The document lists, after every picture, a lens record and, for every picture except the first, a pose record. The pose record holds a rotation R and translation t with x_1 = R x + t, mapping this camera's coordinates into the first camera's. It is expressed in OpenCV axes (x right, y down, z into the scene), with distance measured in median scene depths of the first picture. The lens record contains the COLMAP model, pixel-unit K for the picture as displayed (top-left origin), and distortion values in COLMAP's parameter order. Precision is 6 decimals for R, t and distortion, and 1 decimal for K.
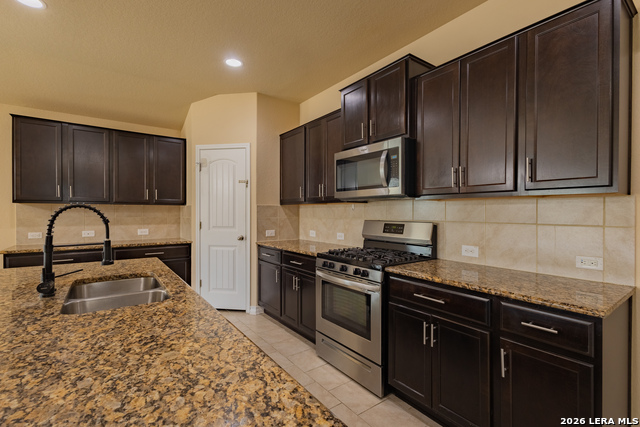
lens RADIAL K [[294.3, 0, 318.8], [0, 294.3, 212.1], [0, 0, 1]] dist [0.012924, -0.000902]
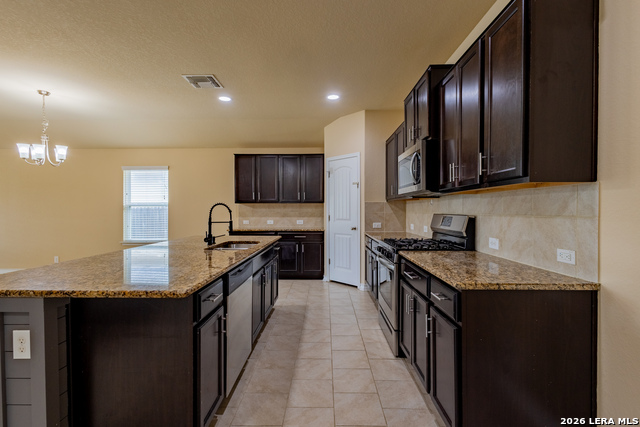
lens RADIAL K [[294.3, 0, 318.8], [0, 294.3, 212.1], [0, 0, 1]] dist [0.012924, -0.000902]
pose [[0.796134, 0.001310, -0.605119, 0.577300], [0.002807, 0.999979, 0.005859, 0.016283], [0.605114, -0.006363, 0.796113, -0.139535]]
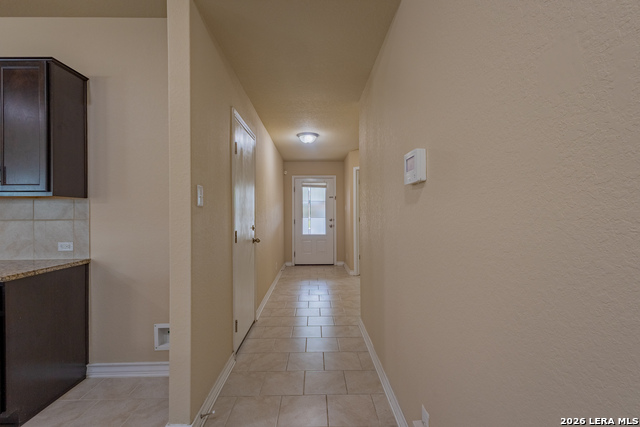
lens RADIAL K [[294.3, 0, 318.8], [0, 294.3, 212.1], [0, 0, 1]] dist [0.012924, -0.000902]
pose [[0.581507, -0.002622, 0.813538, 0.317628], [0.006841, 0.999975, -0.001667, 0.013842], [-0.813513, 0.006535, 0.581510, -0.513035]]
